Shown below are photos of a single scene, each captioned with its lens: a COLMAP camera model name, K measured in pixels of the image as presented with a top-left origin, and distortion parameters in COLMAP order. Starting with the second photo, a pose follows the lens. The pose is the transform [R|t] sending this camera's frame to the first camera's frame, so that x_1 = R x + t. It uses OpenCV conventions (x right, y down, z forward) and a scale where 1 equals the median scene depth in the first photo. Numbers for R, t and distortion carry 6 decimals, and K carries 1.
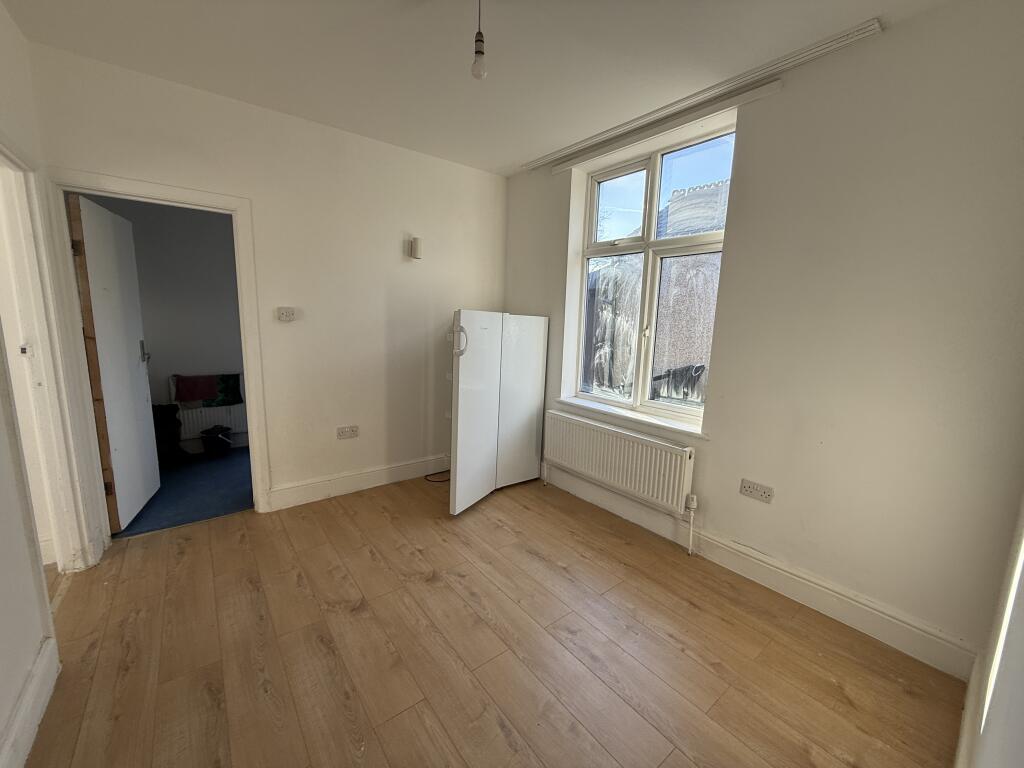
lens RADIAL K [[416.4, 0, 512.6], [0, 416.4, 385.0], [0, 0, 1]] dist [0.000418, -0.000121]
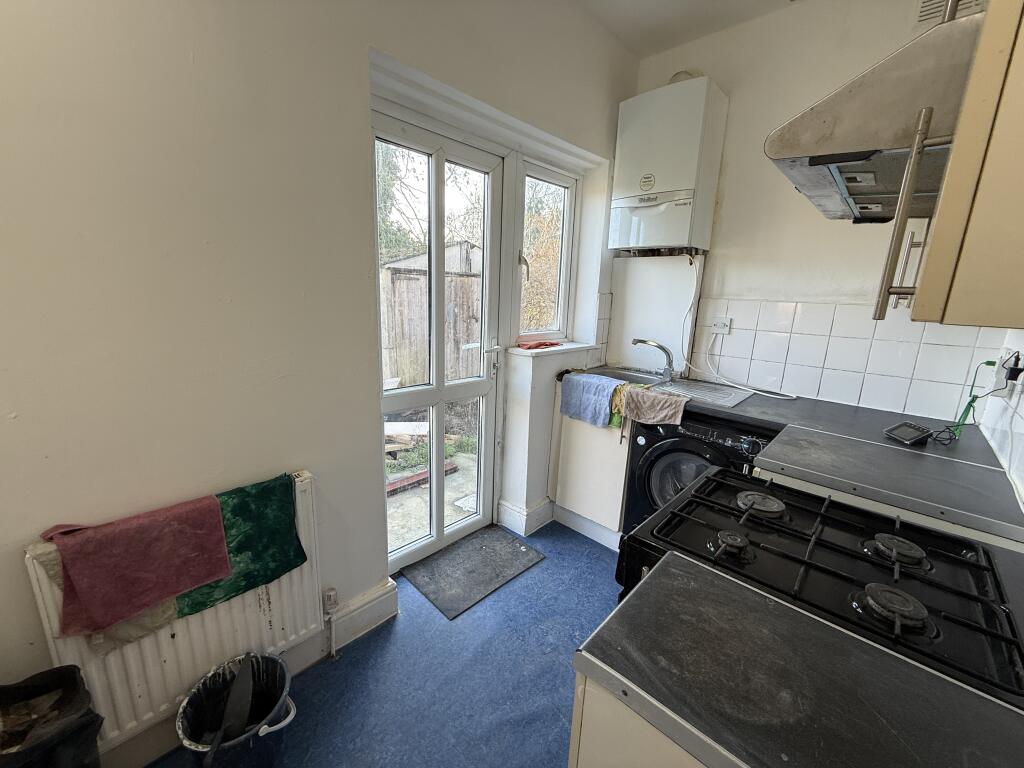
lens RADIAL K [[416.4, 0, 510.8], [0, 416.4, 383.7], [0, 0, 1]] dist [0.000418, -0.000121]
pose [[0.989290, -0.022774, 0.144173, -0.599206], [0.013266, 0.997694, 0.066571, -0.127854], [-0.145356, -0.063945, 0.987311, 0.751579]]
